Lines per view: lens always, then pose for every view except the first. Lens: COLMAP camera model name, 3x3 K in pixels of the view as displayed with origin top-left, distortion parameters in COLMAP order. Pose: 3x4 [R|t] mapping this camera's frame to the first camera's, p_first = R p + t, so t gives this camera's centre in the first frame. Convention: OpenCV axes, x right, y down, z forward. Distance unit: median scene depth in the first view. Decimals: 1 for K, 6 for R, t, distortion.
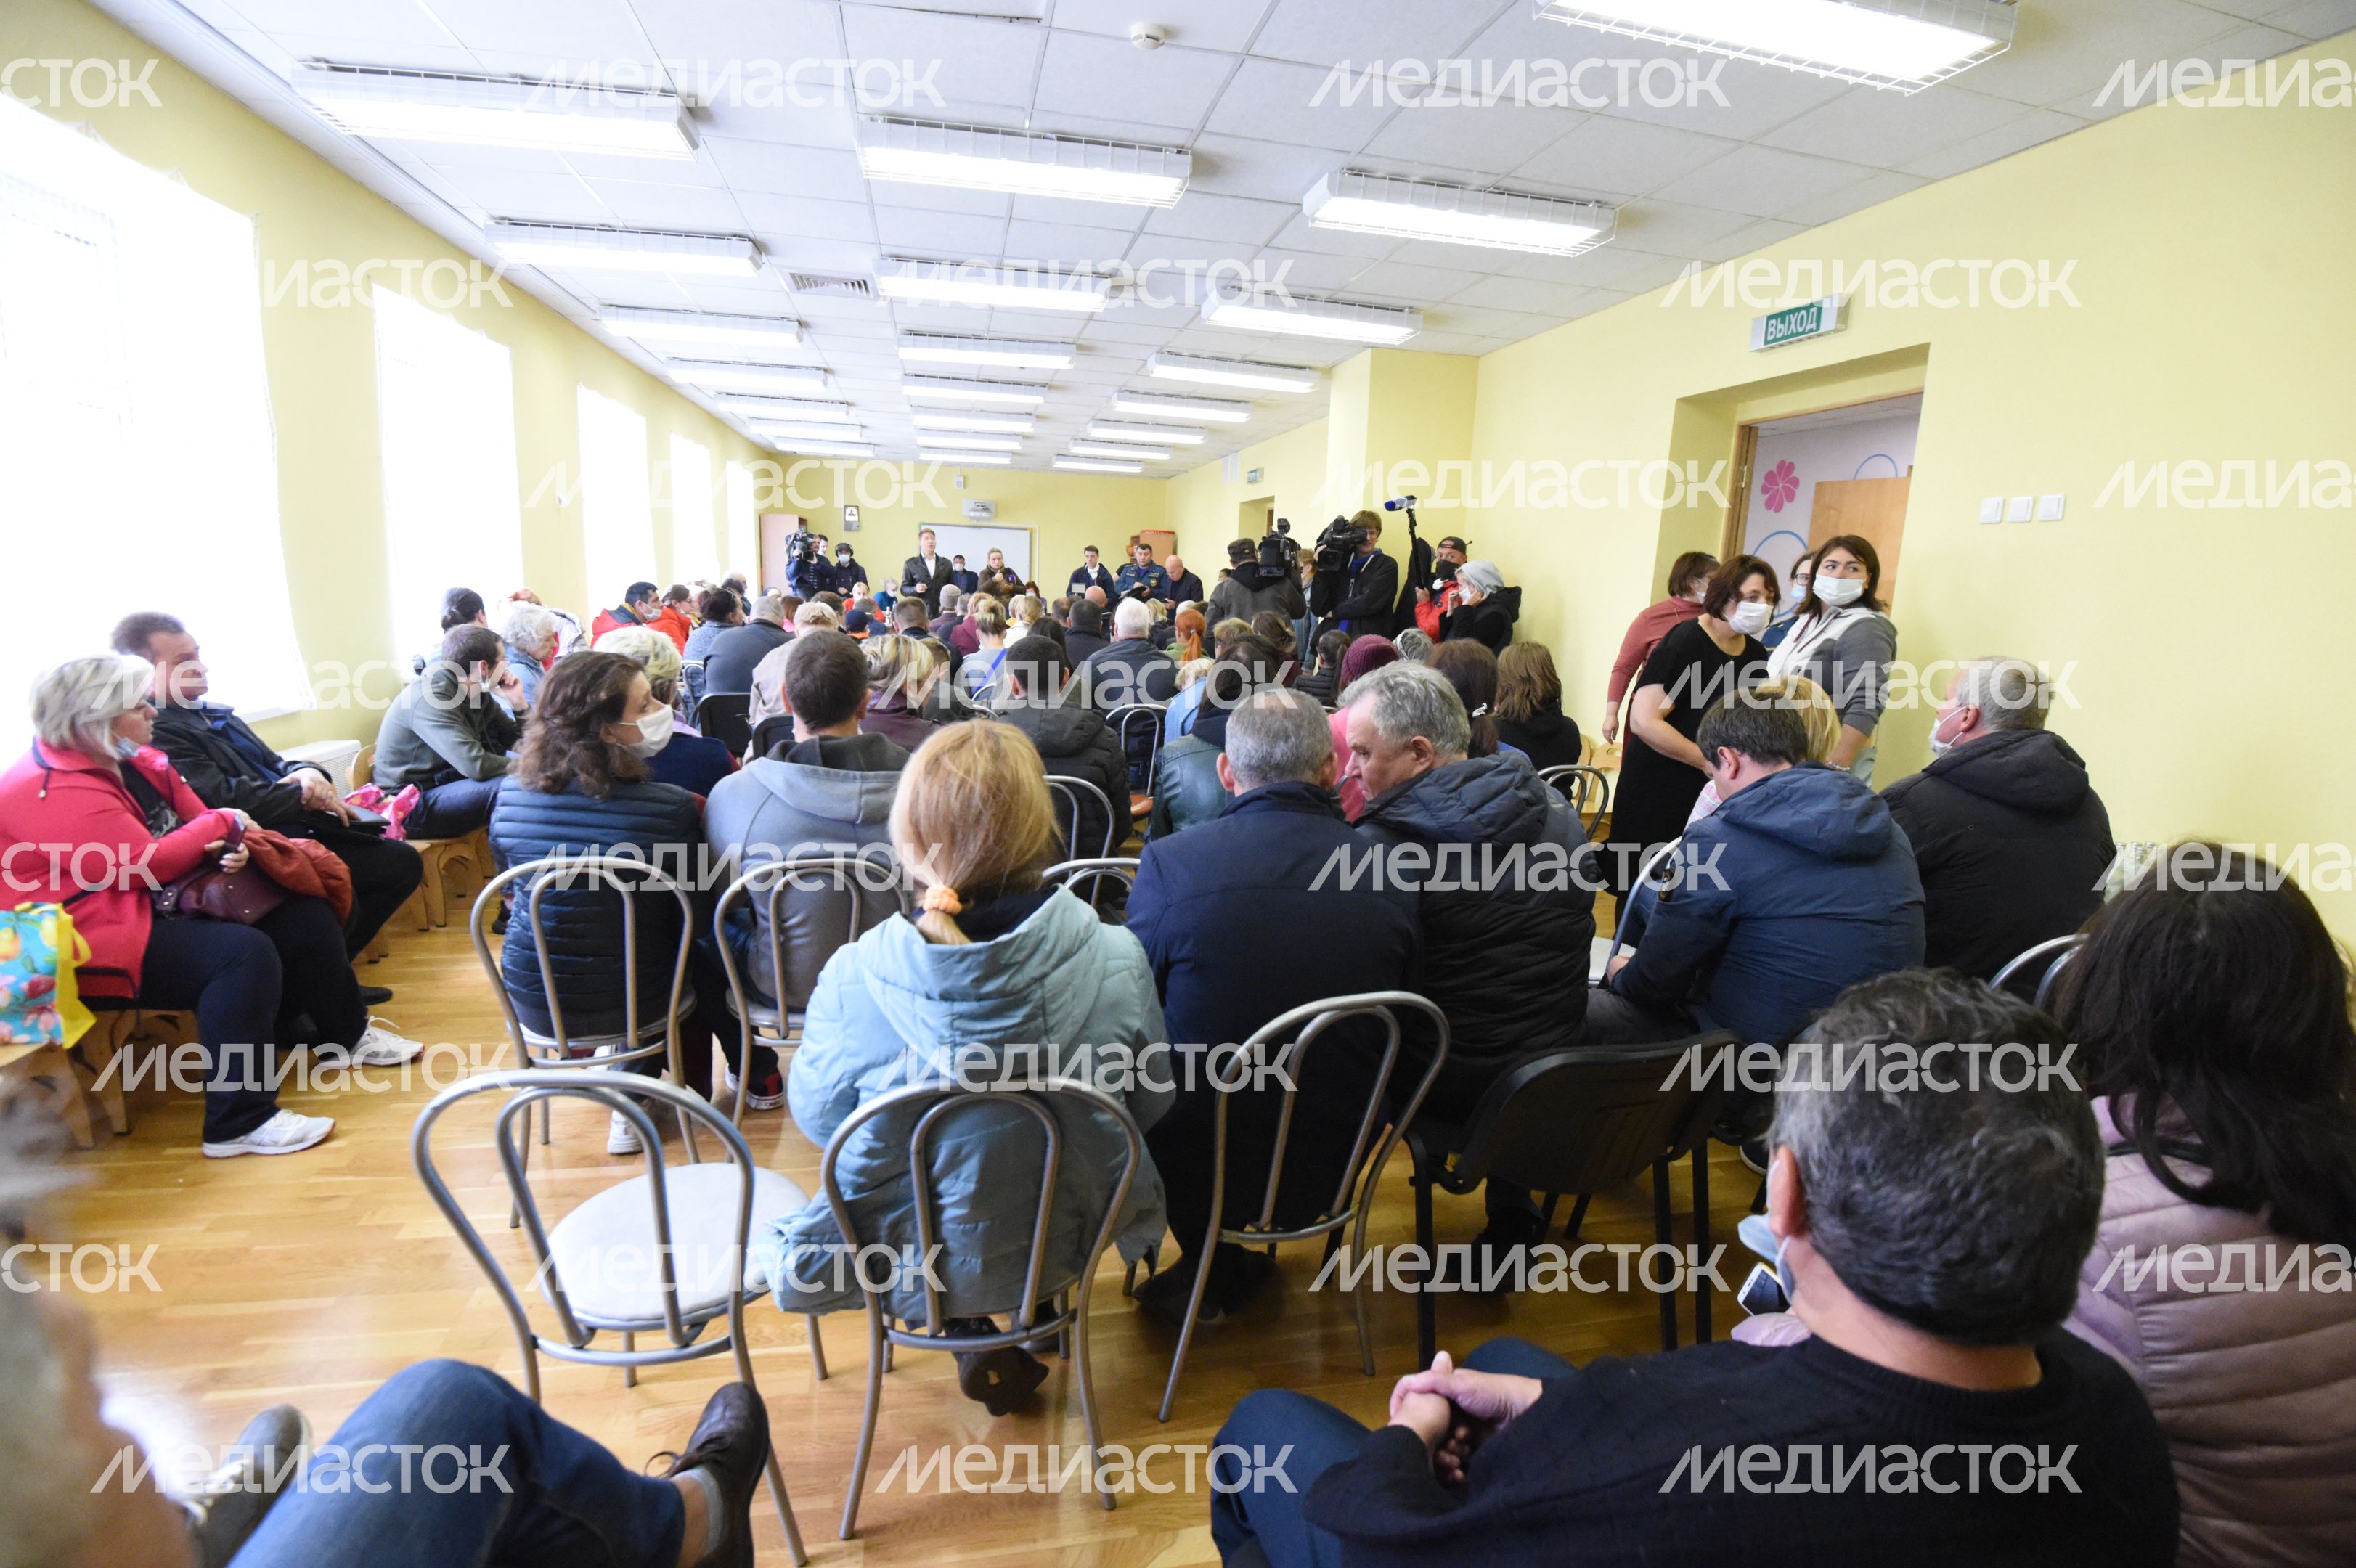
lens RADIAL K [[1109.0, 0, 1178.0], [0, 1109.0, 784.0], [0, 0, 1]] dist [-0.017538, -0.000654]
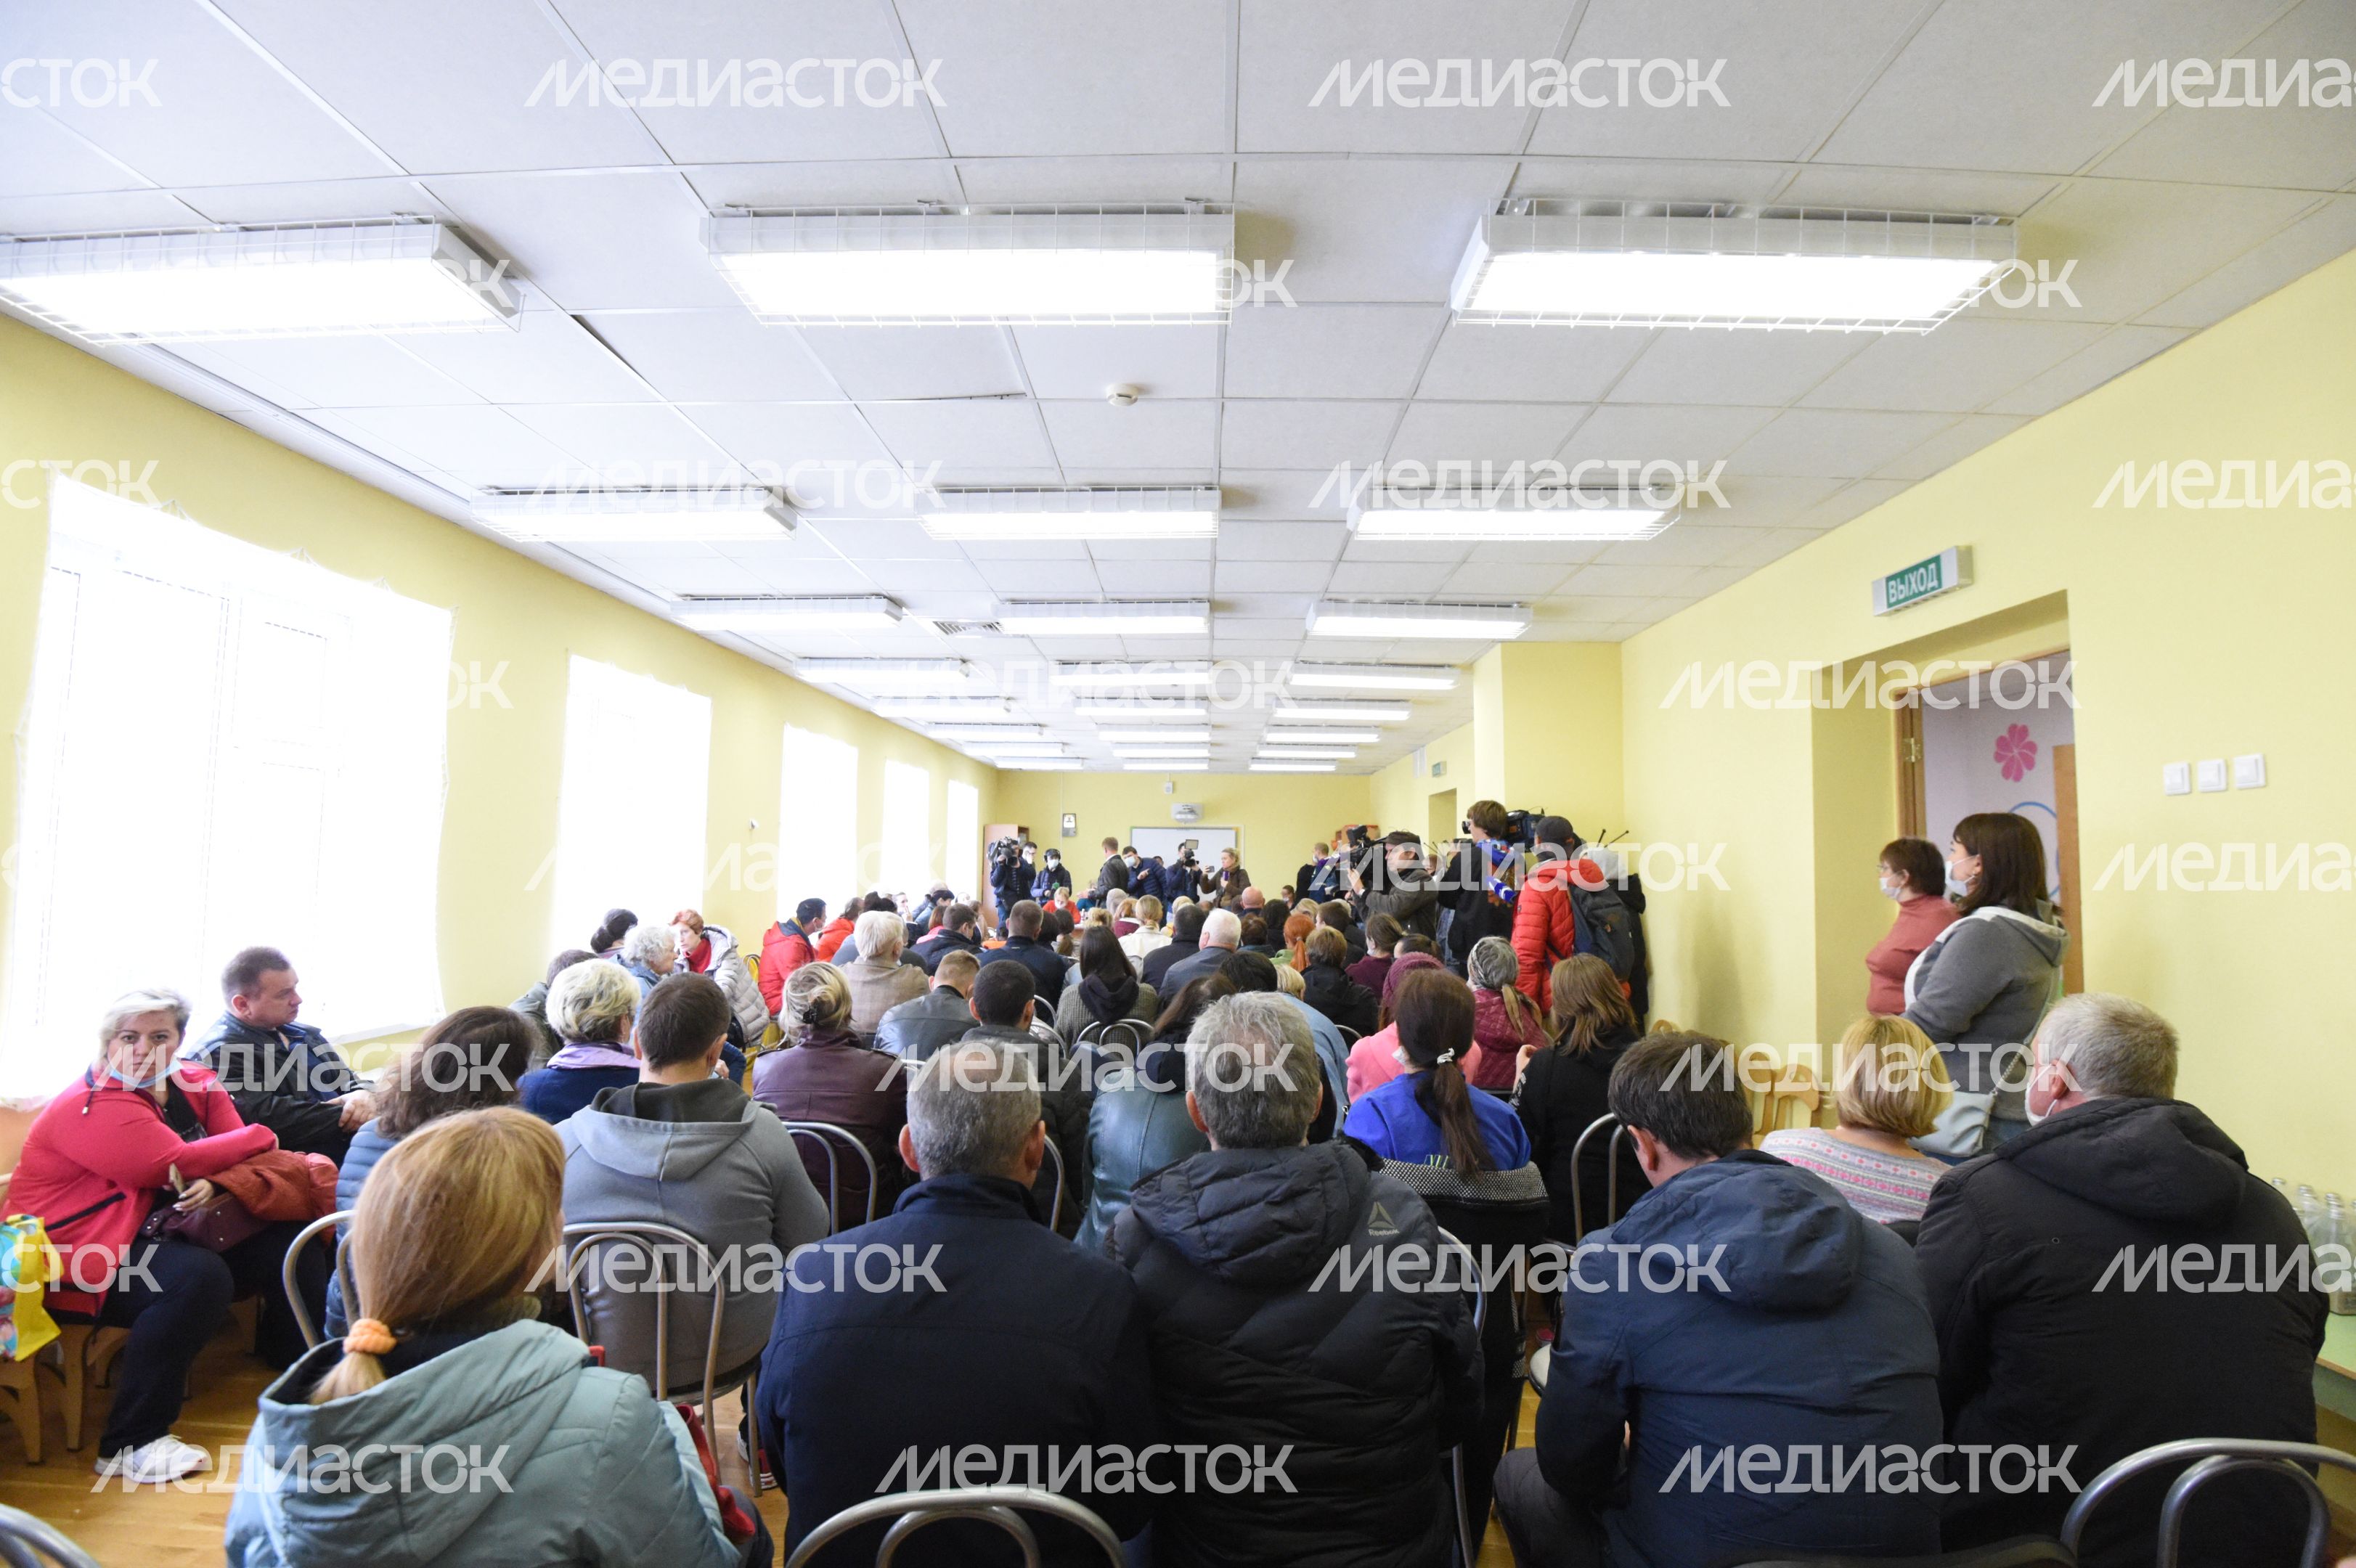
lens RADIAL K [[1087.8, 0, 1178.0], [0, 1087.8, 784.0], [0, 0, 1]] dist [-0.000908, -0.000059]
pose [[0.972051, -0.047405, -0.229933, 0.169385], [-0.013708, 0.966270, -0.257168, -0.027199], [0.234368, 0.253132, 0.938614, 0.075187]]
